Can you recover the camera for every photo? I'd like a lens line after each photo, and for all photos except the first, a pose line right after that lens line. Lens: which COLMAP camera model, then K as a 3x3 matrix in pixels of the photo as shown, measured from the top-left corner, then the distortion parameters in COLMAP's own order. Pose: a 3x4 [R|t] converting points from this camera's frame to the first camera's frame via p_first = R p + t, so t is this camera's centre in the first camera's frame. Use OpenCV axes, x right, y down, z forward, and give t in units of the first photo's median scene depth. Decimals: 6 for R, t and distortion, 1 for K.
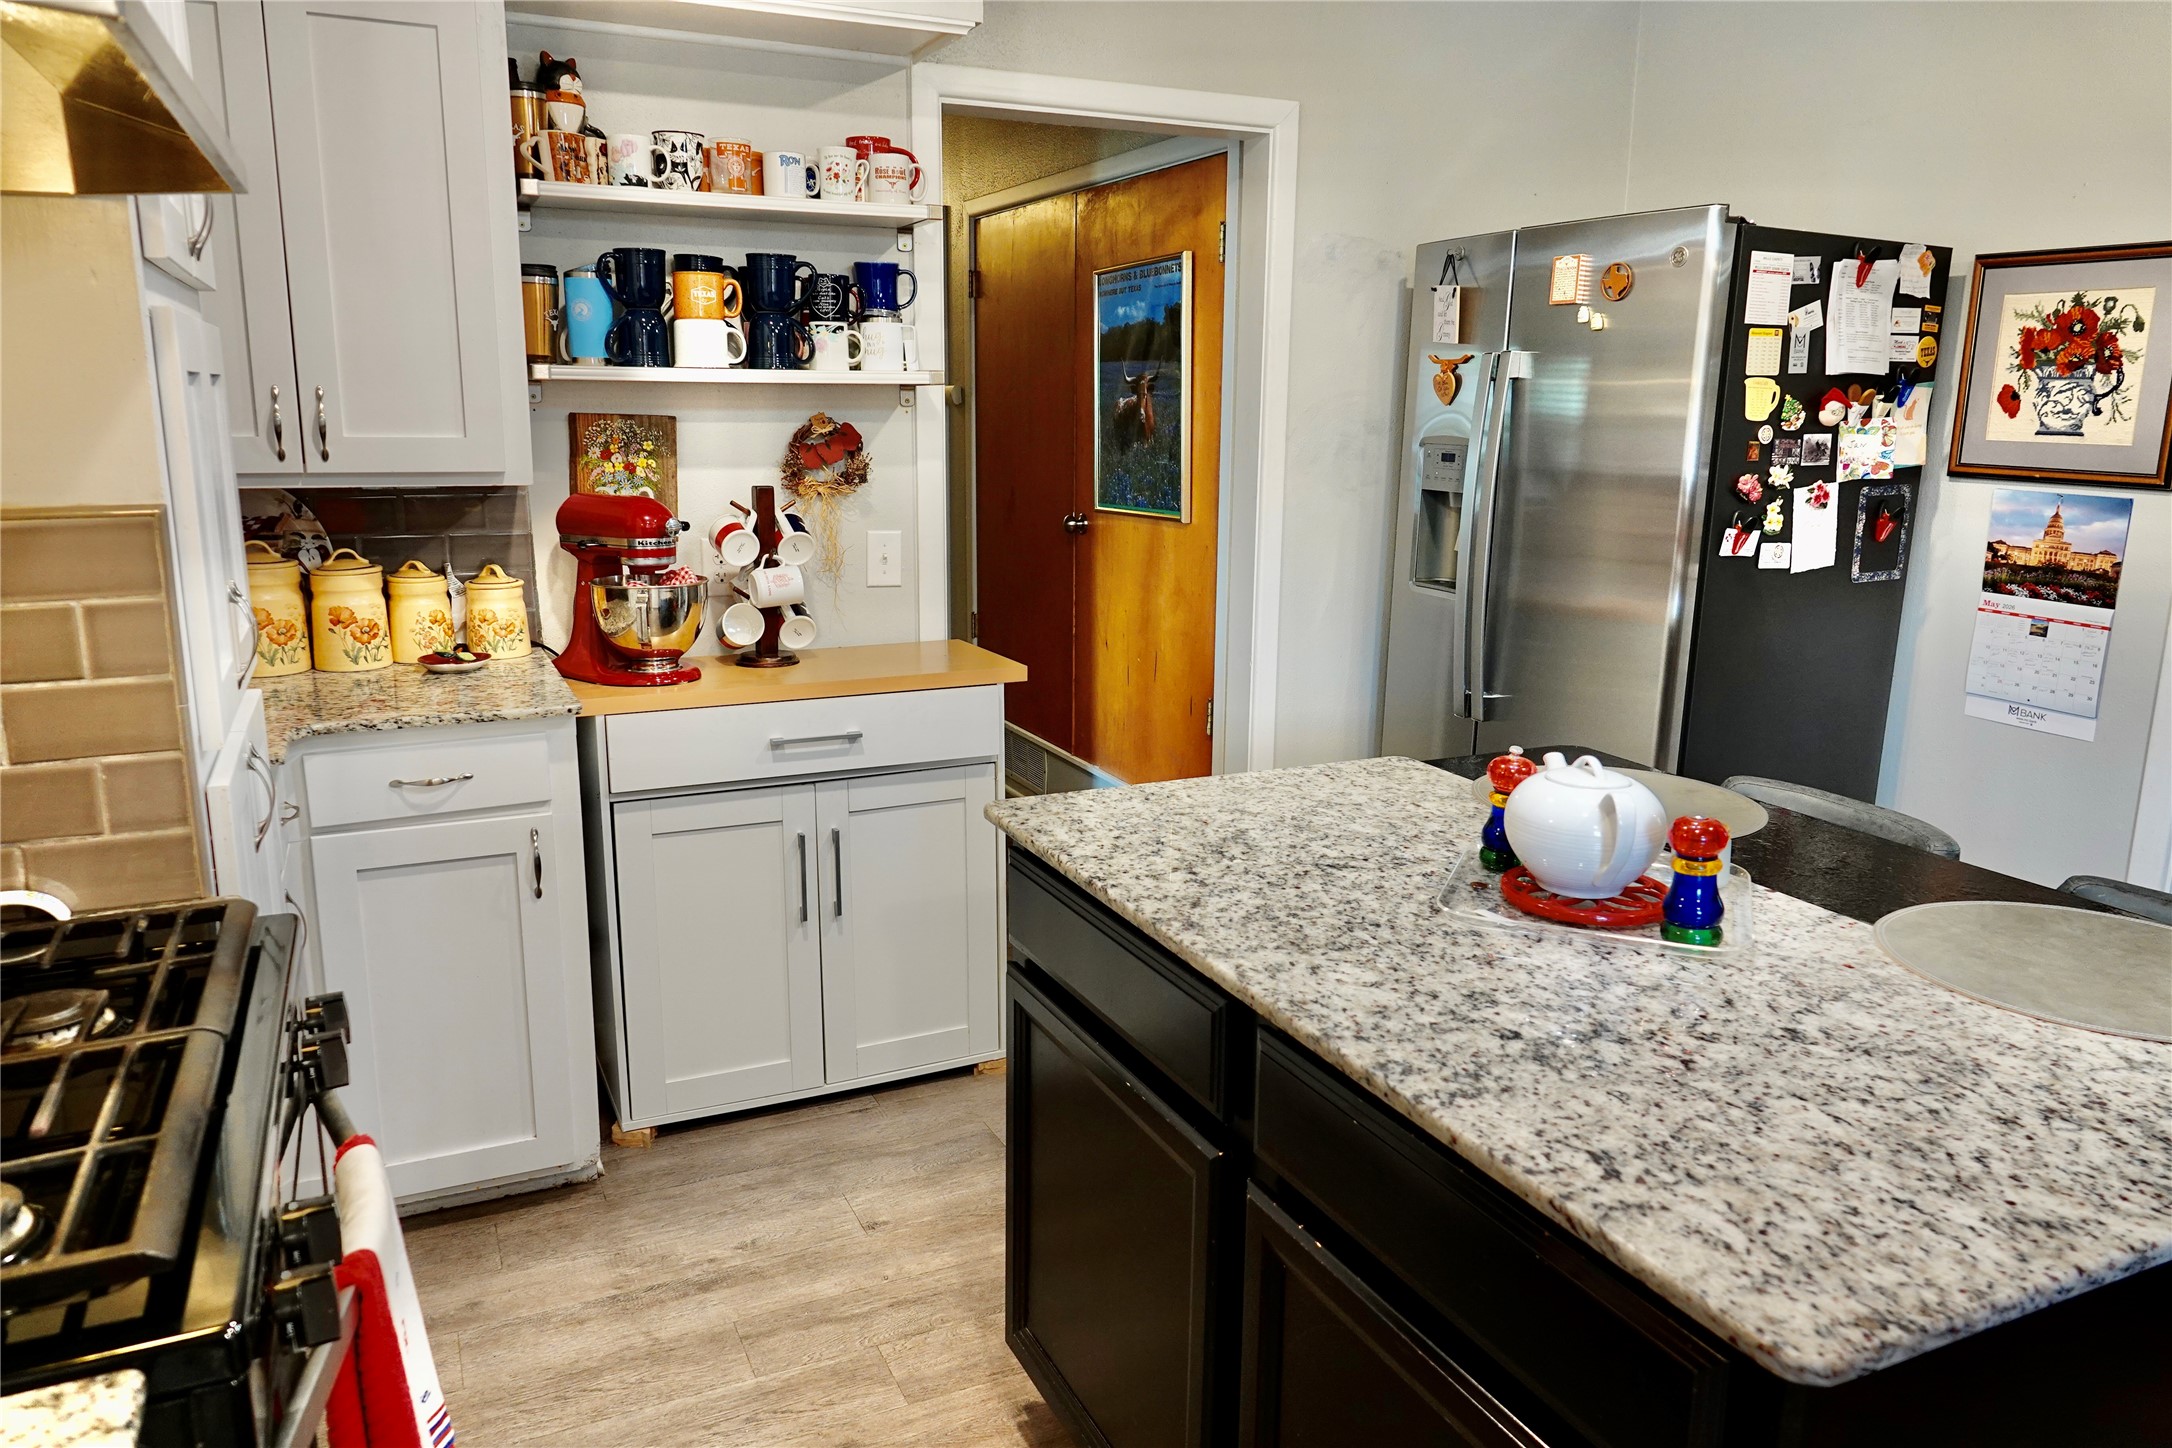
lens RADIAL K [[1511.5, 0, 1089.0], [0, 1511.5, 721.9], [0, 0, 1]] dist [0.006525, -0.000811]
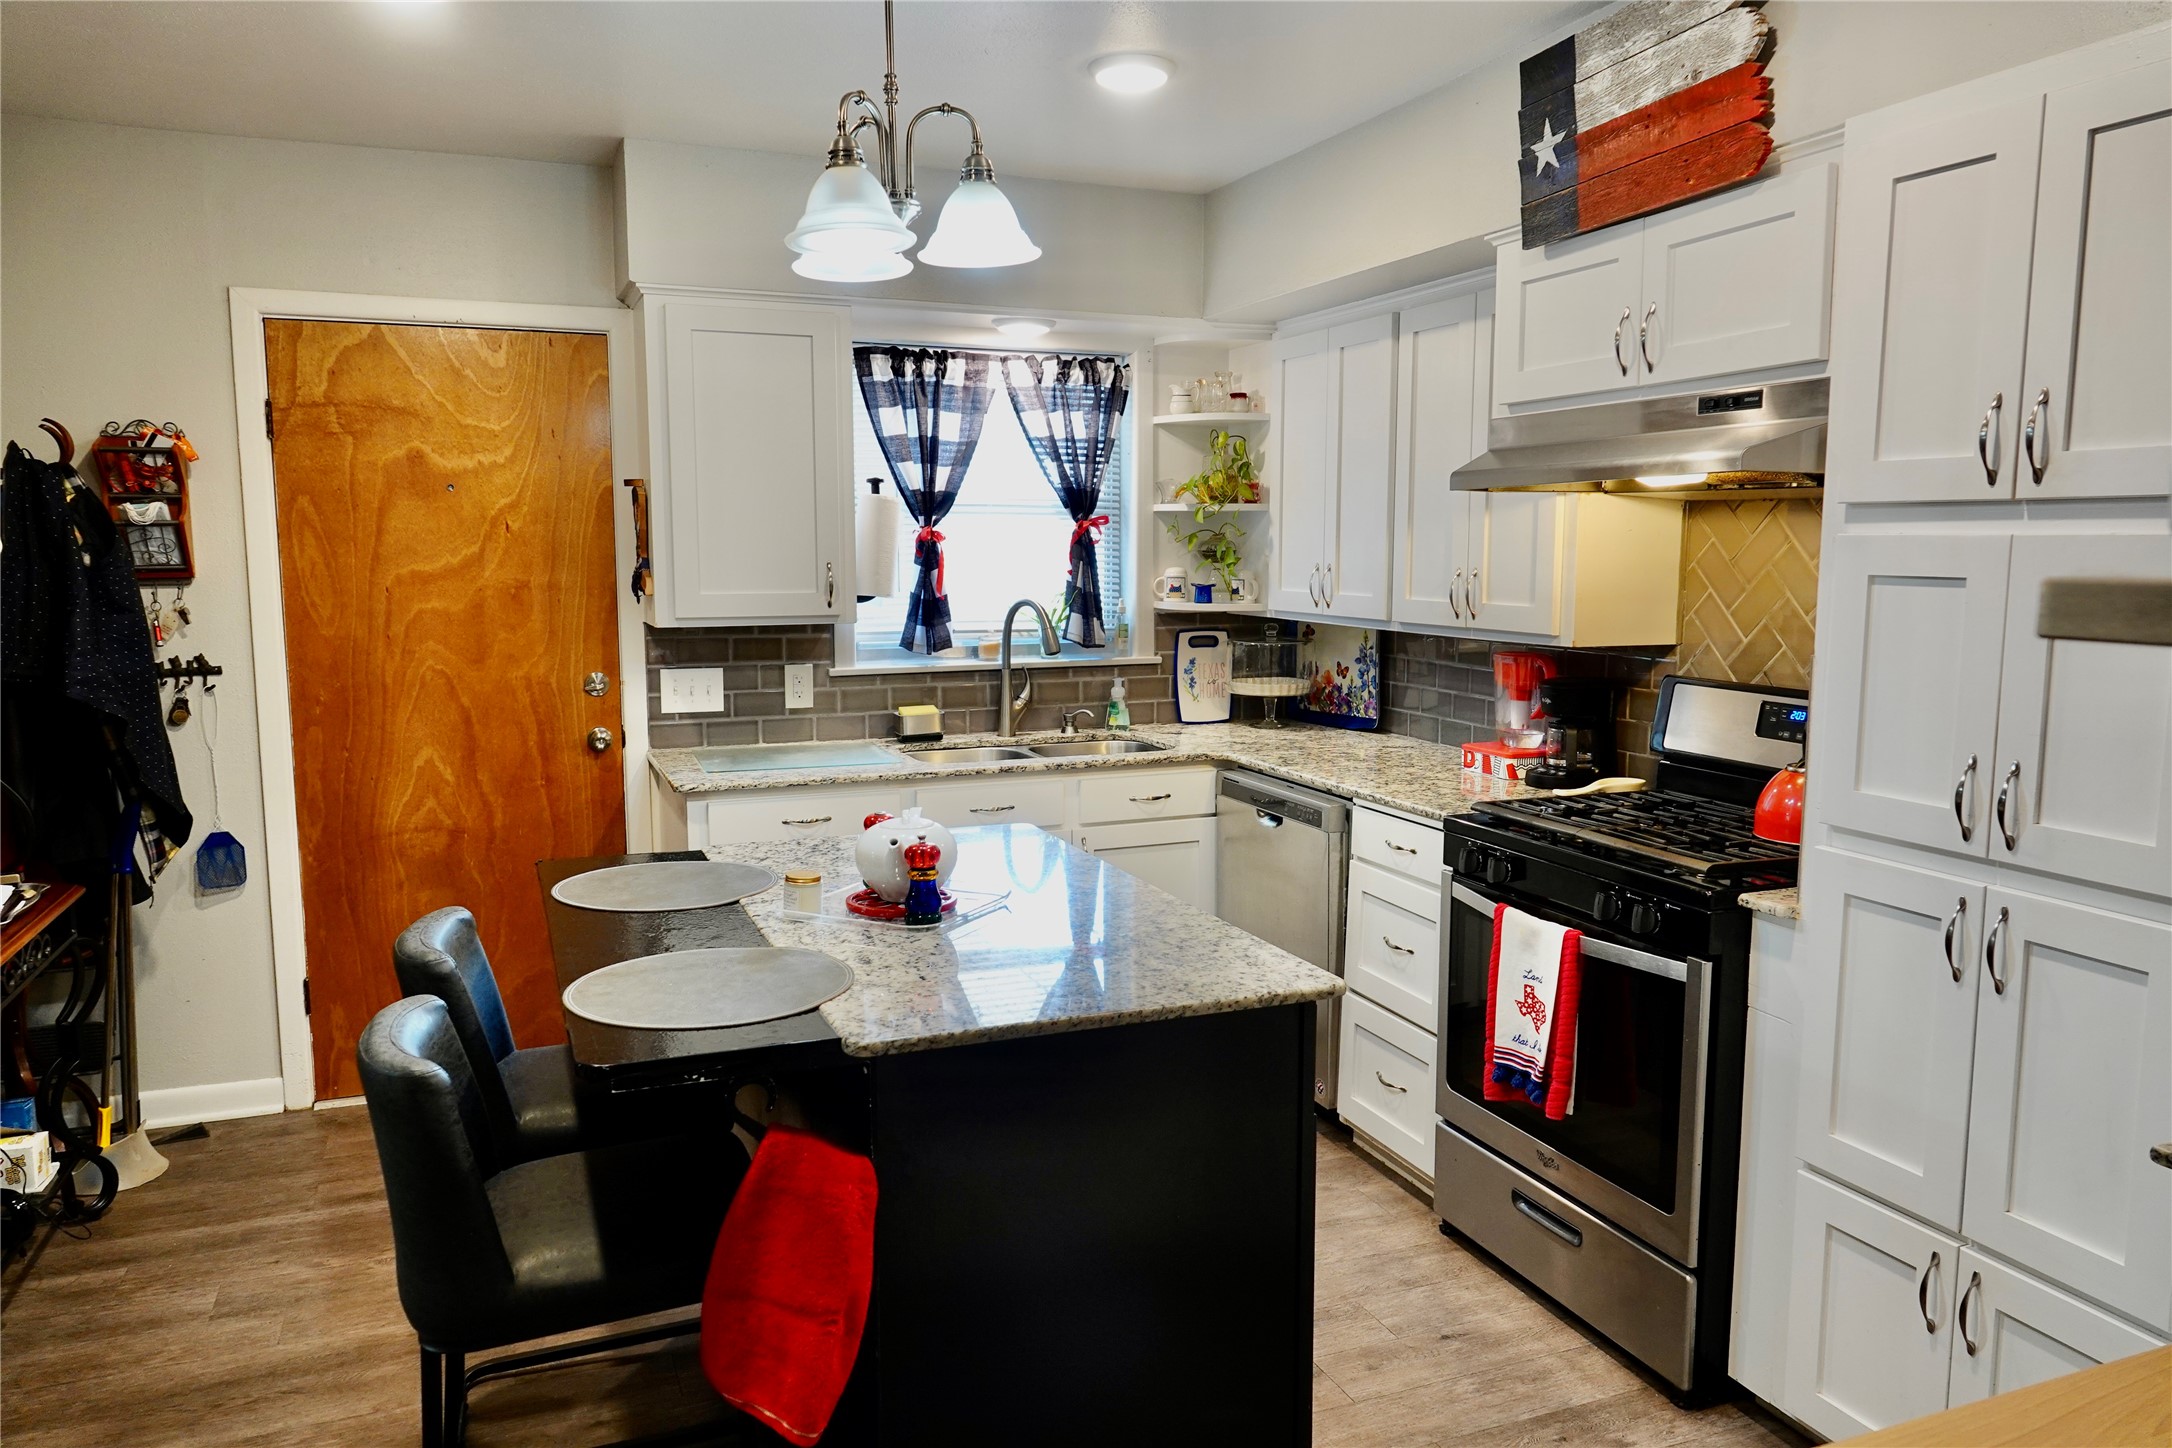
lens RADIAL K [[1511.5, 0, 1090.9], [0, 1511.5, 713.8], [0, 0, 1]] dist [0.006525, -0.000811]
pose [[-0.998289, -0.019636, 0.055083, 0.072552], [-0.000825, 0.946578, 0.322475, -0.641258], [-0.058472, 0.321877, -0.944974, 2.746192]]
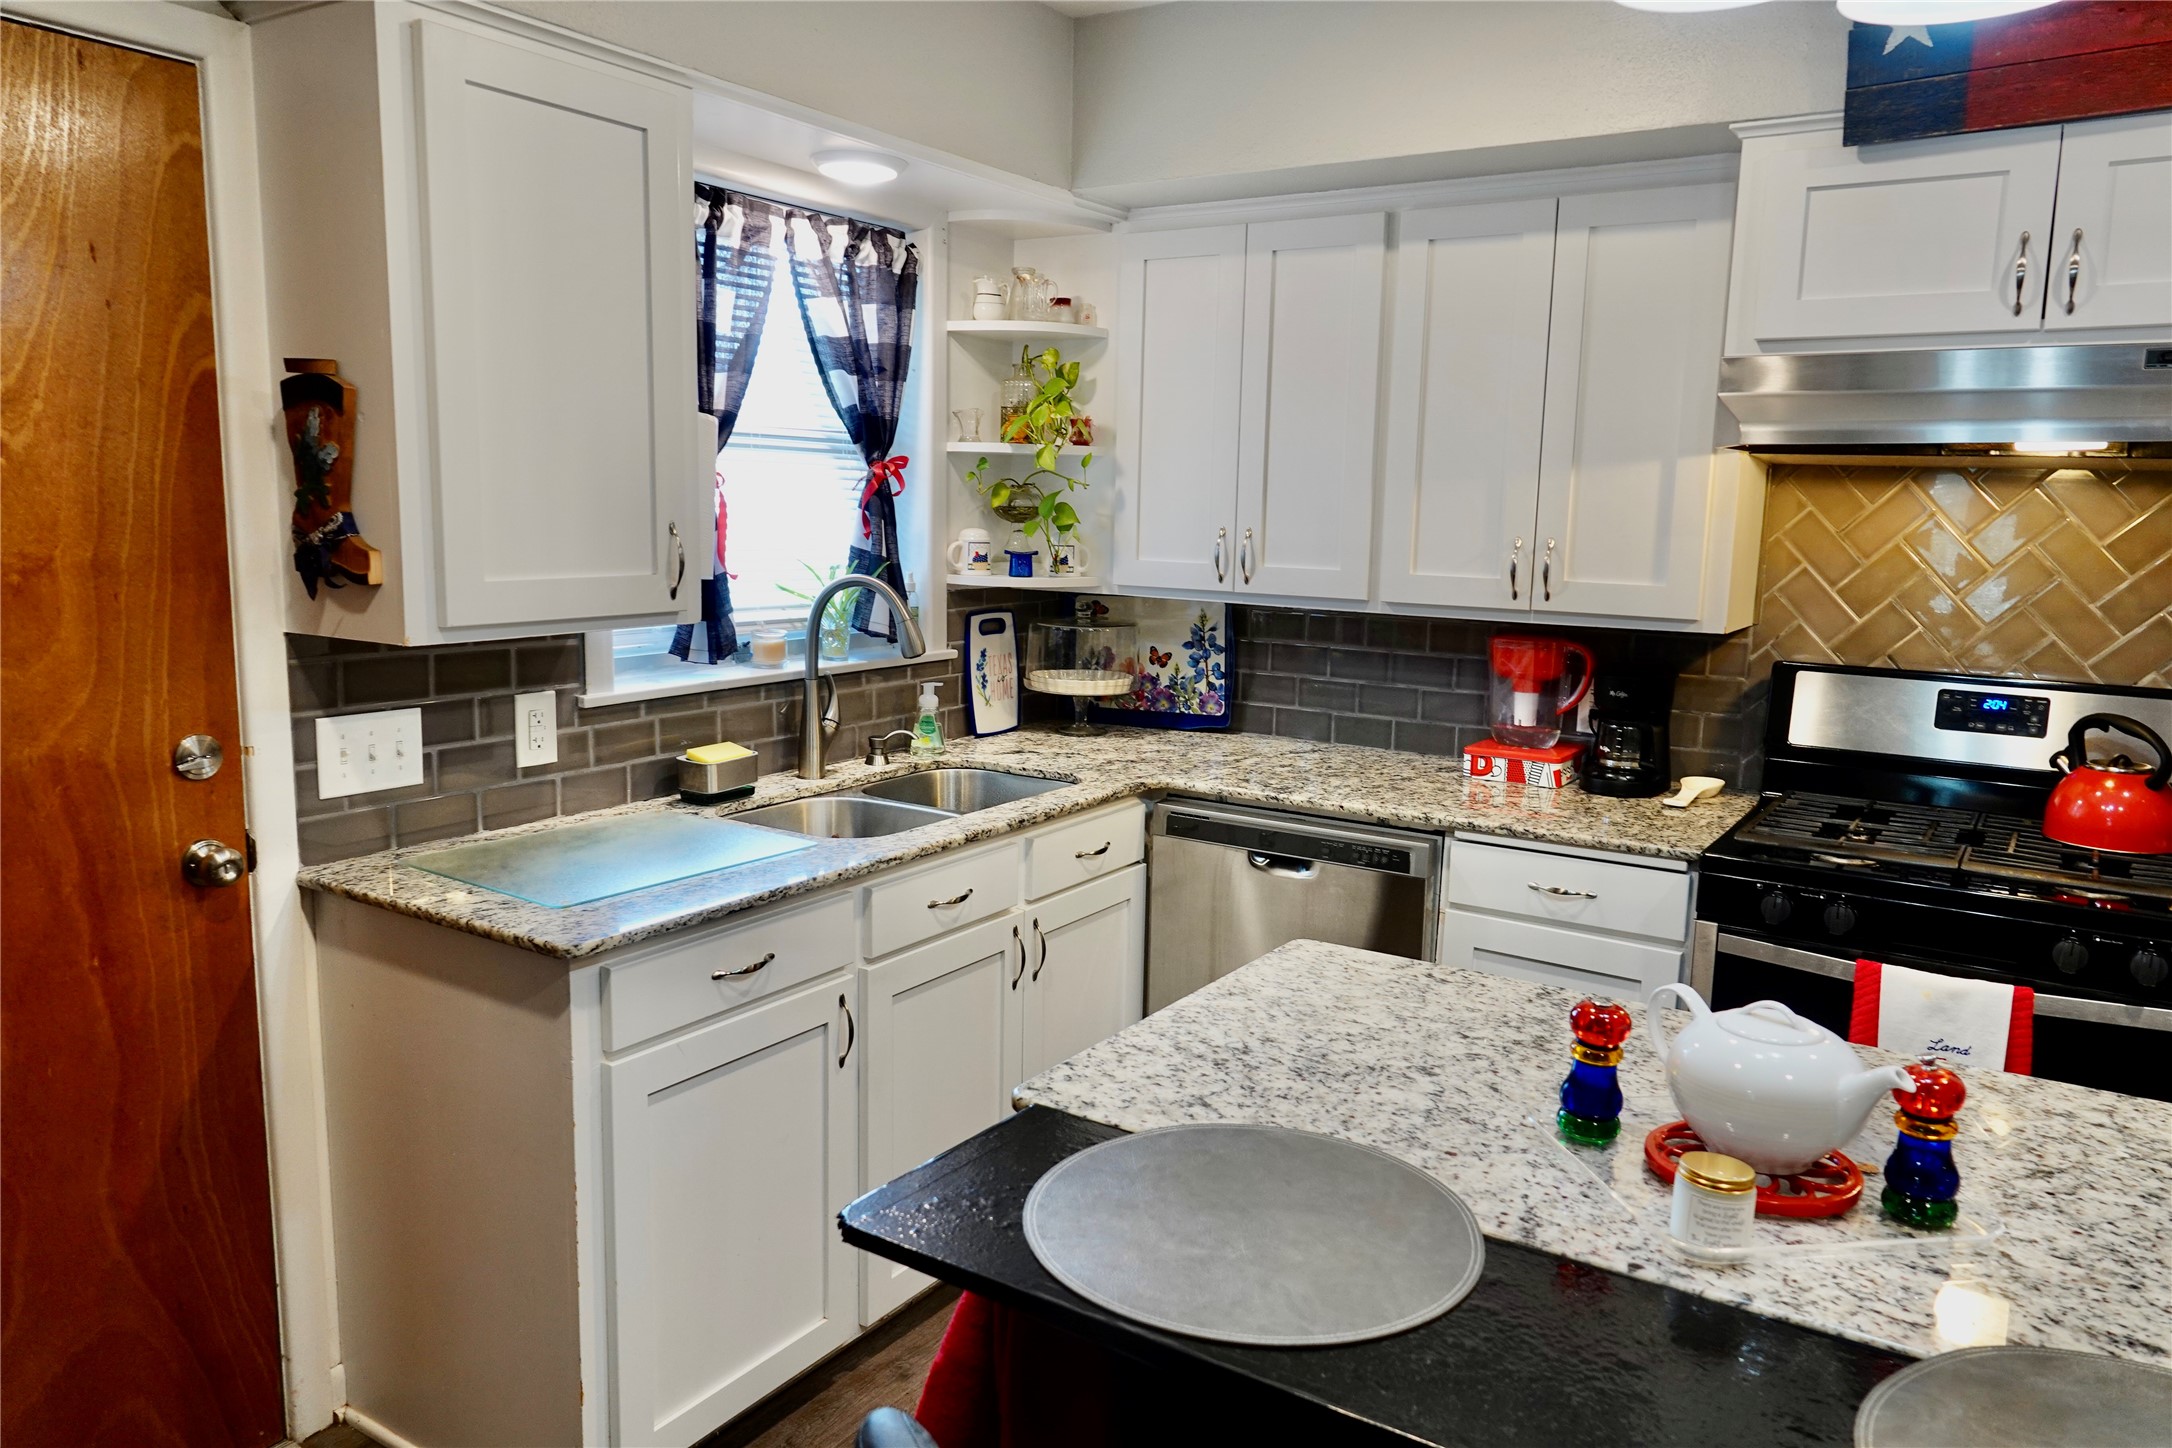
lens RADIAL K [[1511.5, 0, 1089.5], [0, 1511.5, 717.0], [0, 0, 1]] dist [0.006525, -0.000811]
pose [[-0.850754, 0.046214, -0.523528, 1.243594], [-0.142801, 0.938325, 0.314887, -0.384679], [0.505792, 0.342651, -0.791685, 1.625087]]
